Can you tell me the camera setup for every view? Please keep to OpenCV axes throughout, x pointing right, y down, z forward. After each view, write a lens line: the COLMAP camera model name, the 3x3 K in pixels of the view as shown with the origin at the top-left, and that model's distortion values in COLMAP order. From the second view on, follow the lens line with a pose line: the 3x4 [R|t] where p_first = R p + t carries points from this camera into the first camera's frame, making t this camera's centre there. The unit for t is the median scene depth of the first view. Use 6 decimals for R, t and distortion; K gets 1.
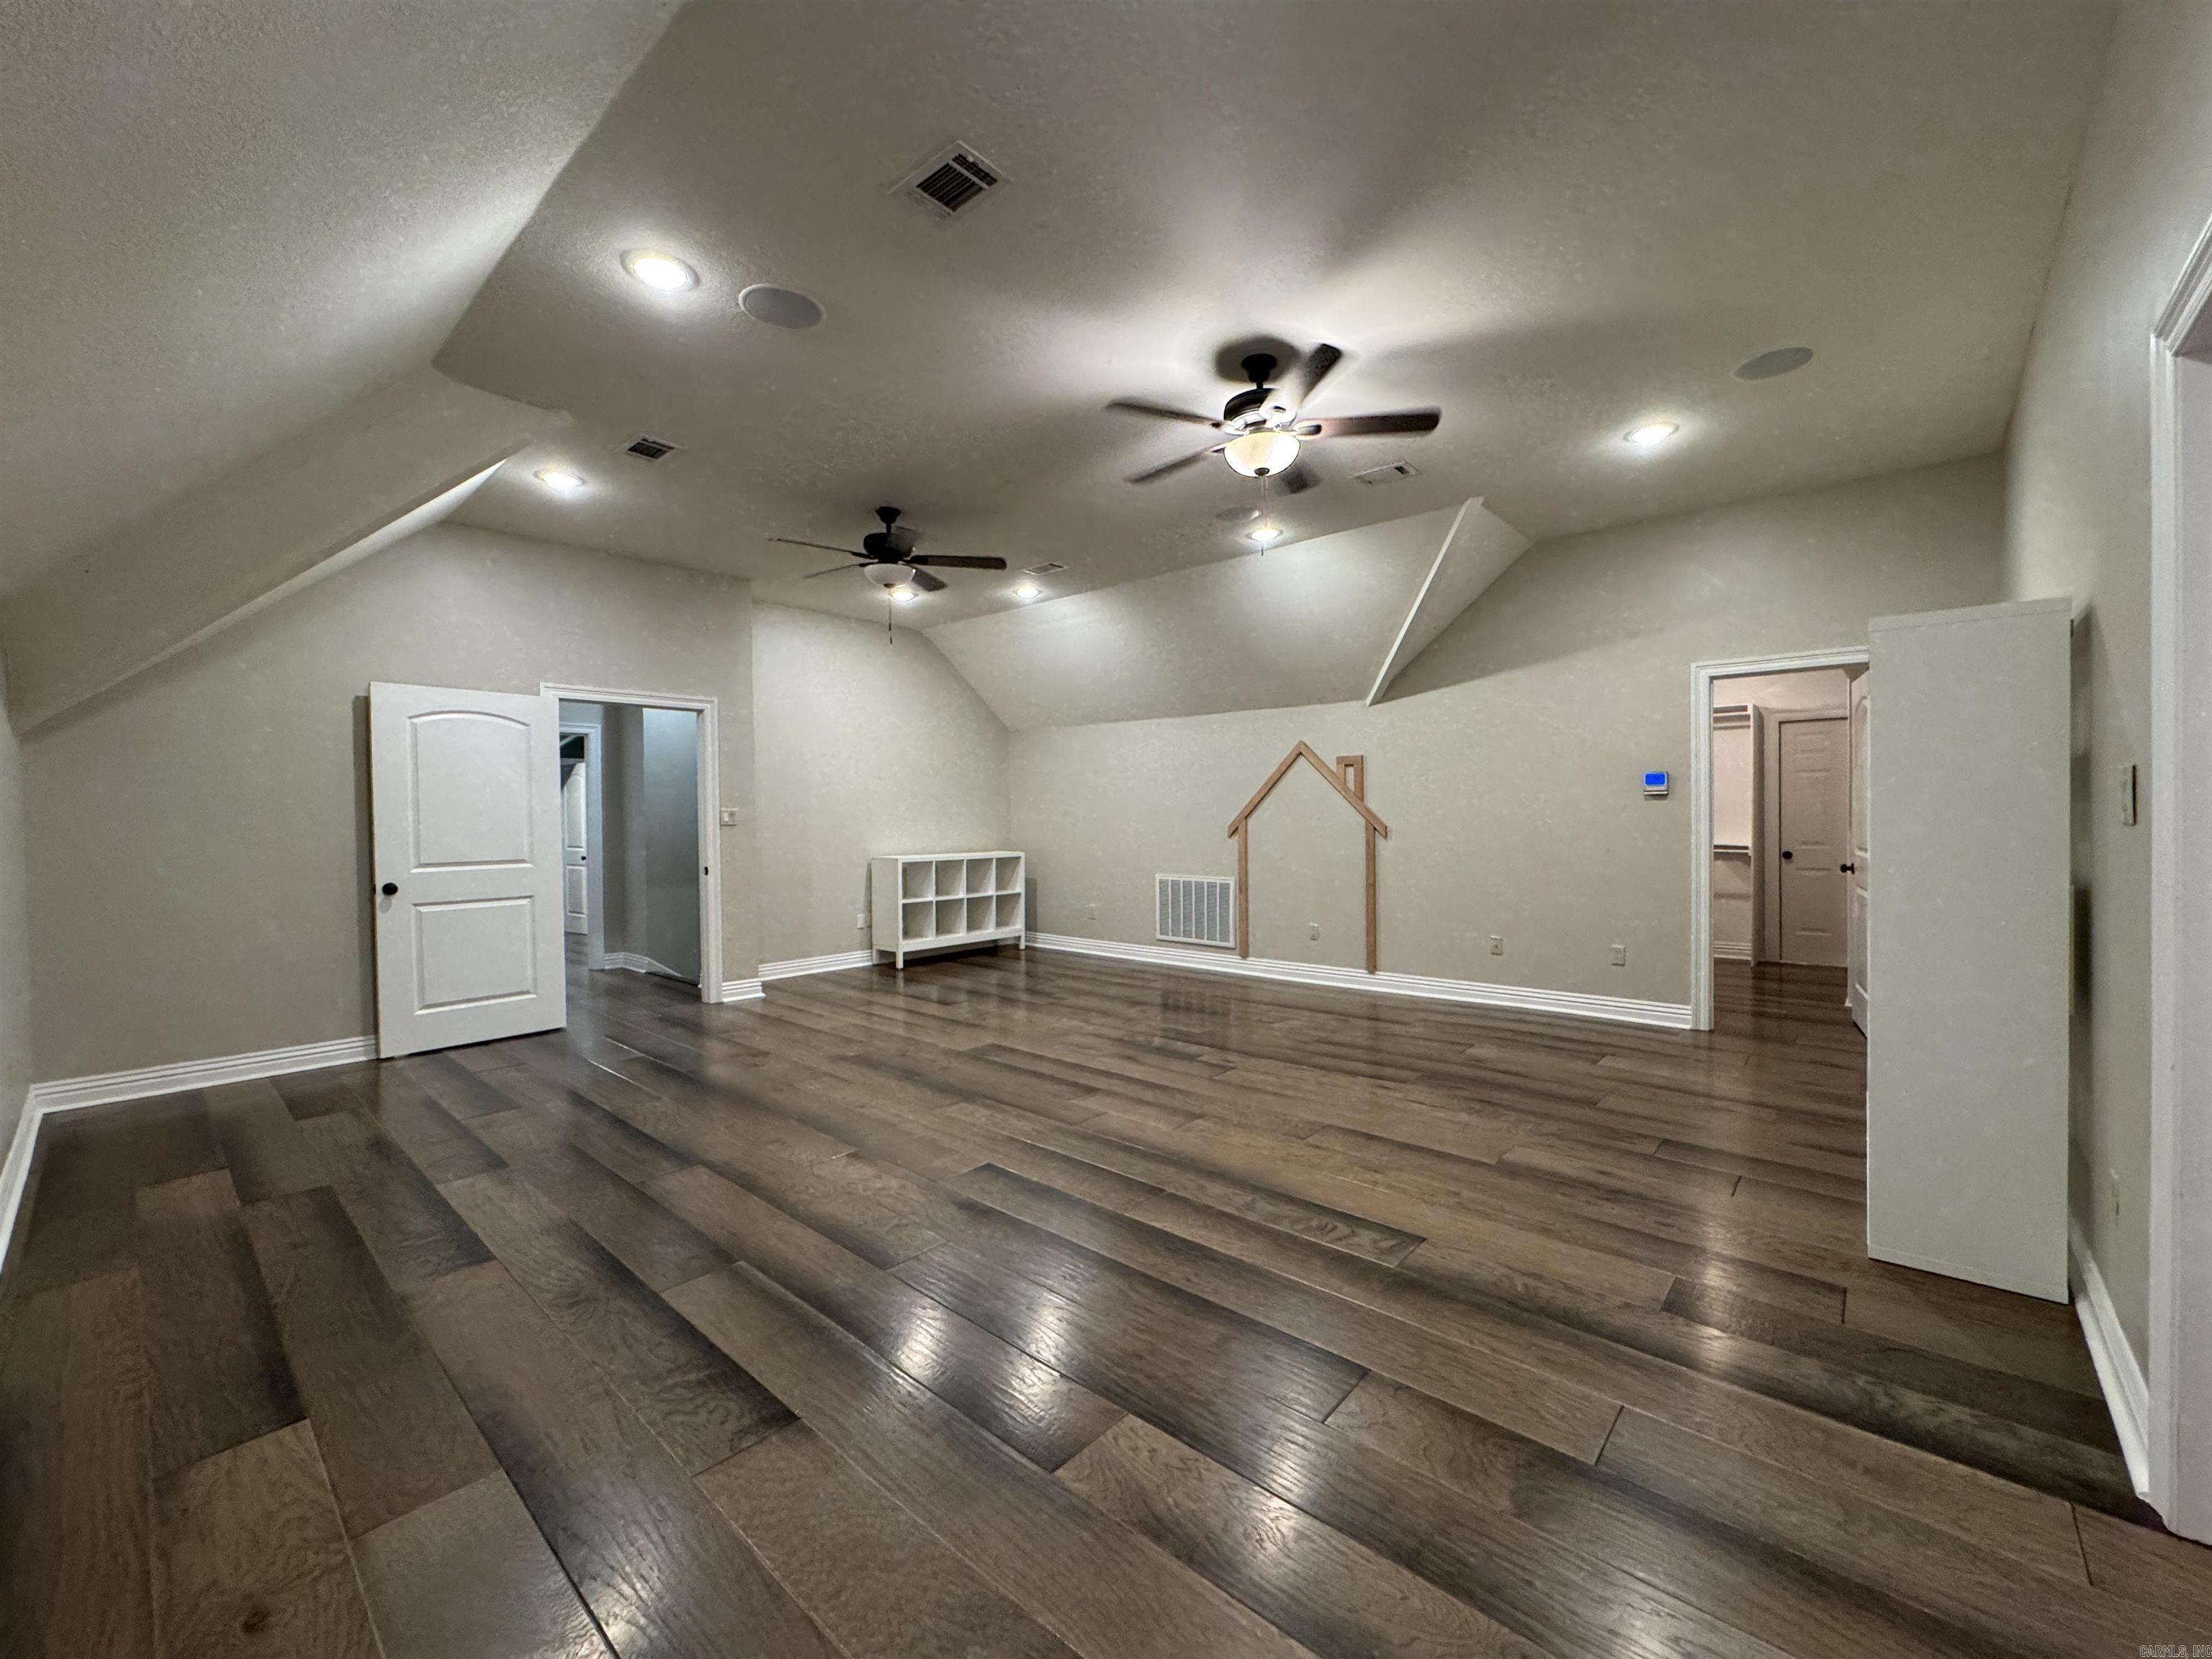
lens RADIAL K [[888.3, 0, 1111.9], [0, 888.3, 825.9], [0, 0, 1]] dist [-0.010031, -0.000490]
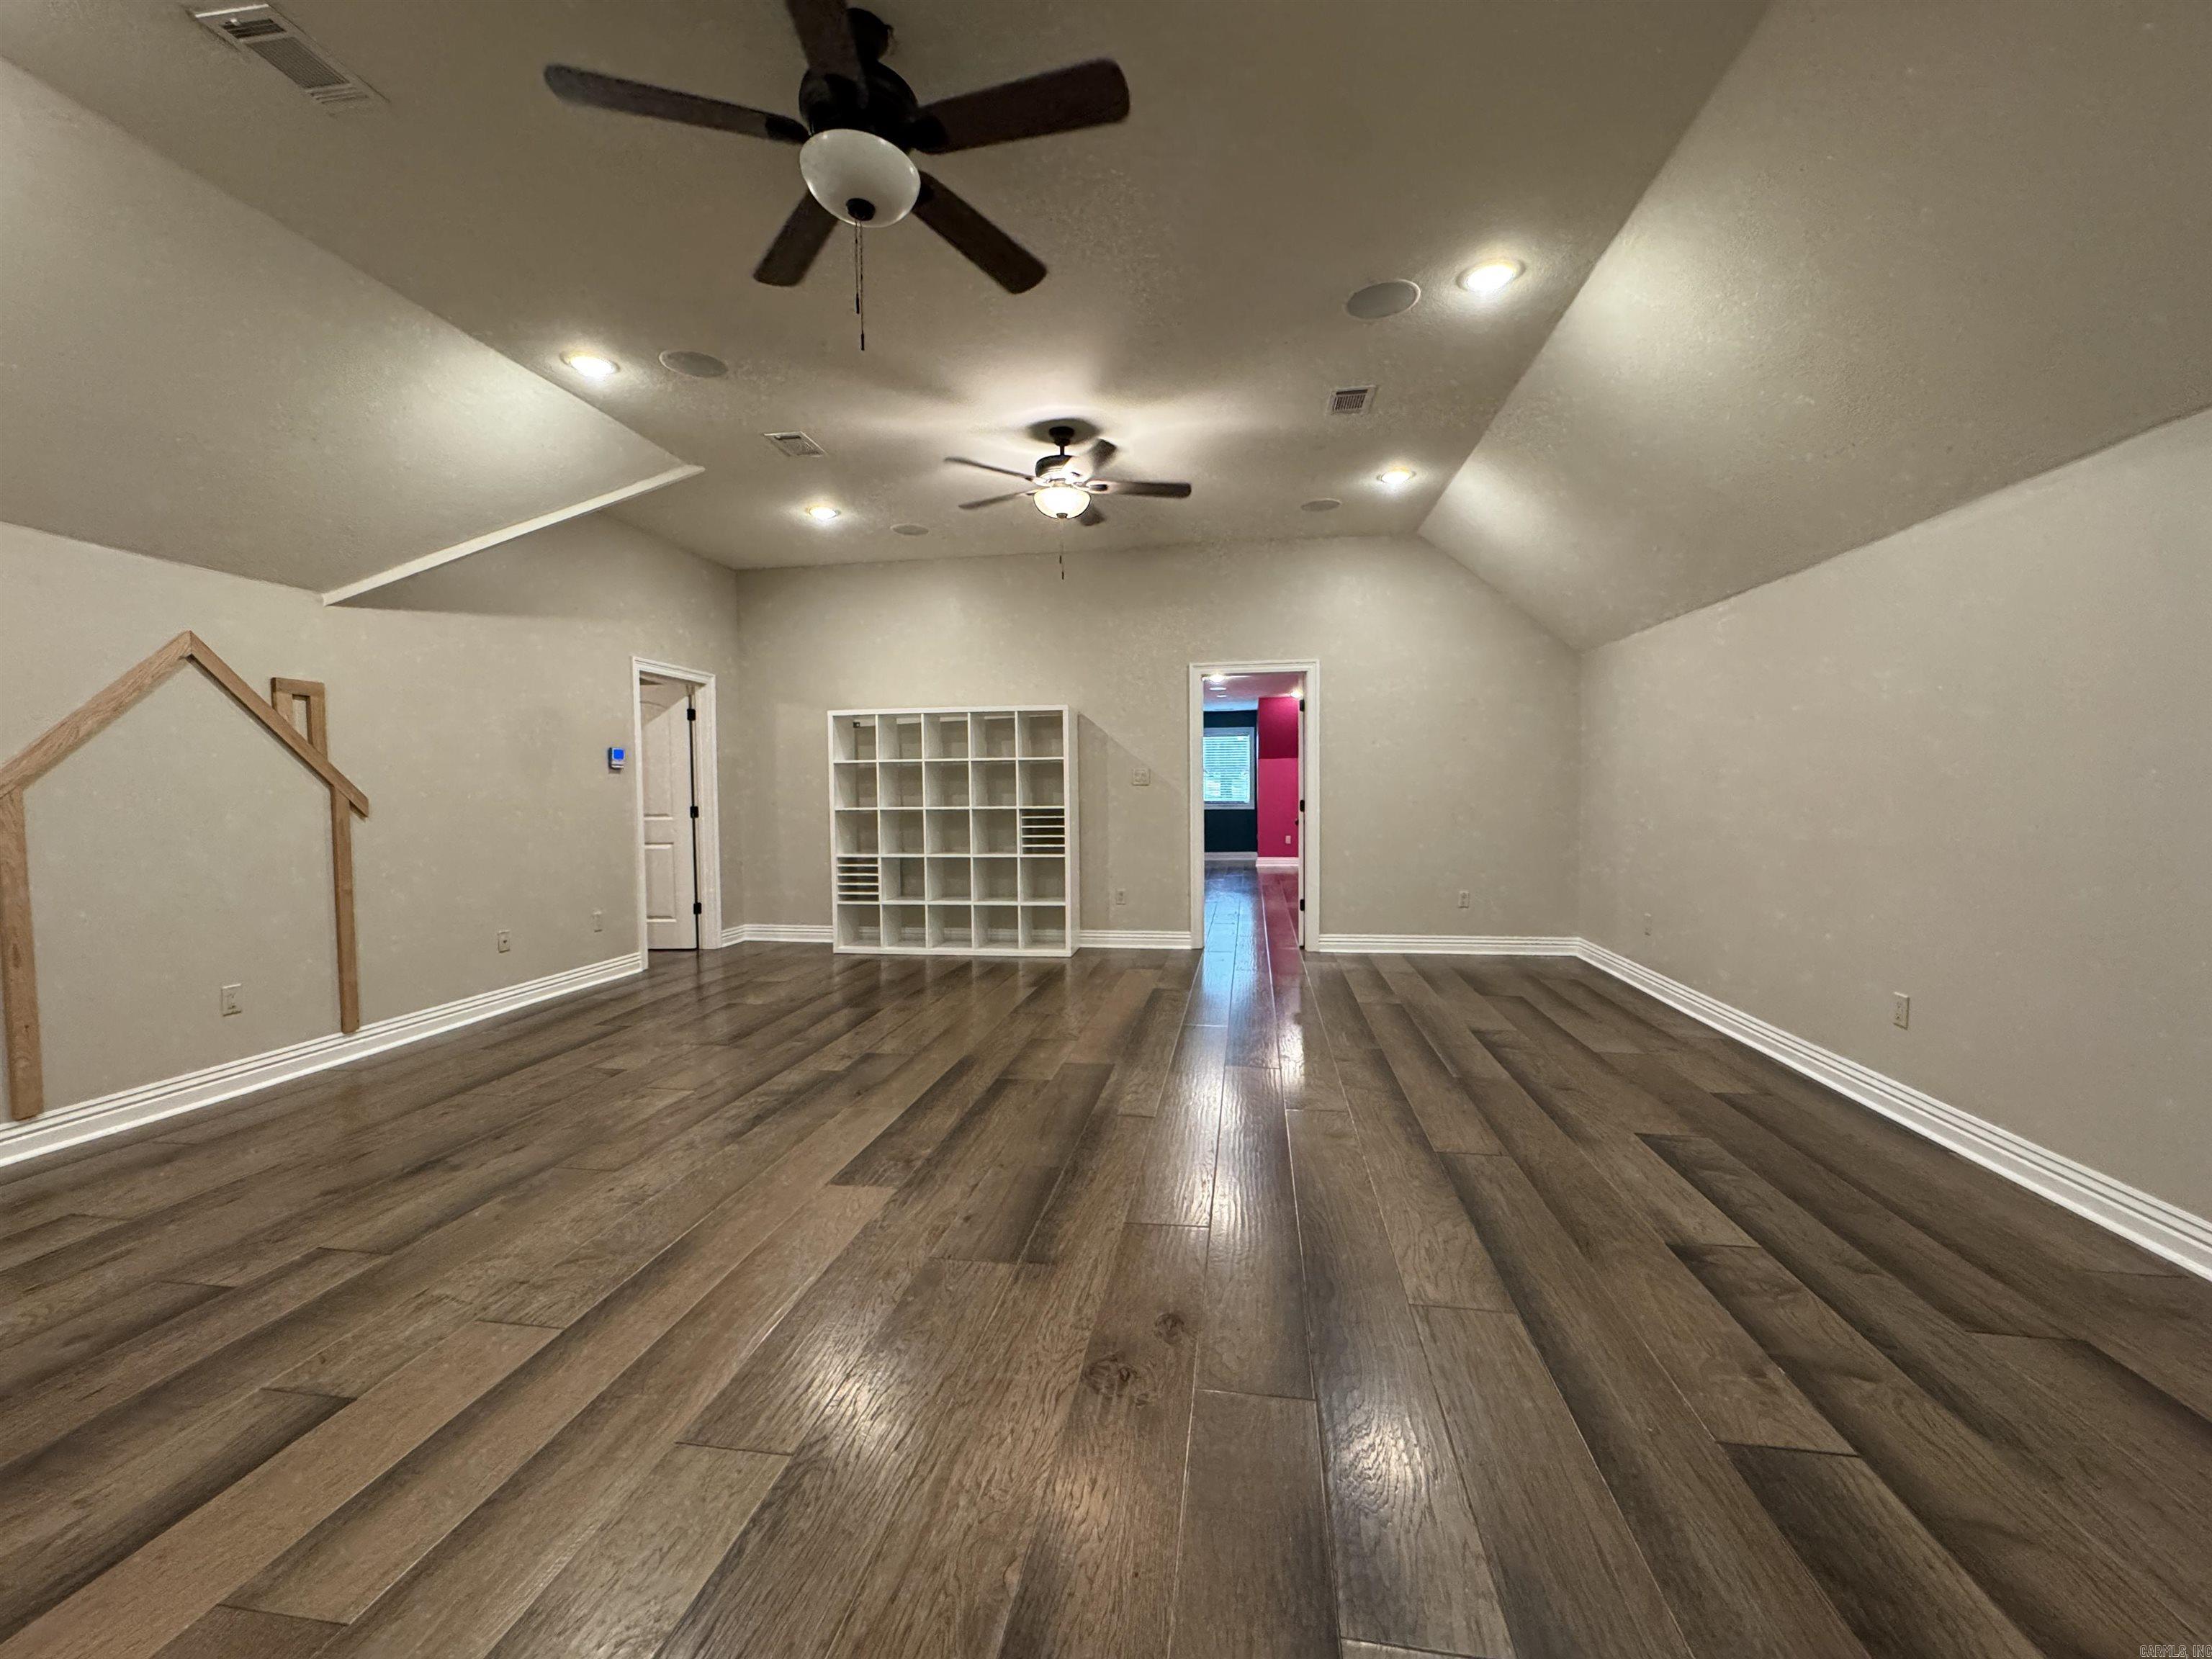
lens RADIAL K [[888.3, 0, 1109.4], [0, 888.3, 831.0], [0, 0, 1]] dist [-0.010031, -0.000490]
pose [[-0.542166, -0.020493, 0.840021, -0.806988], [0.024144, 0.998910, 0.039952, 0.017082], [-0.839924, 0.041942, -0.541080, 1.367944]]
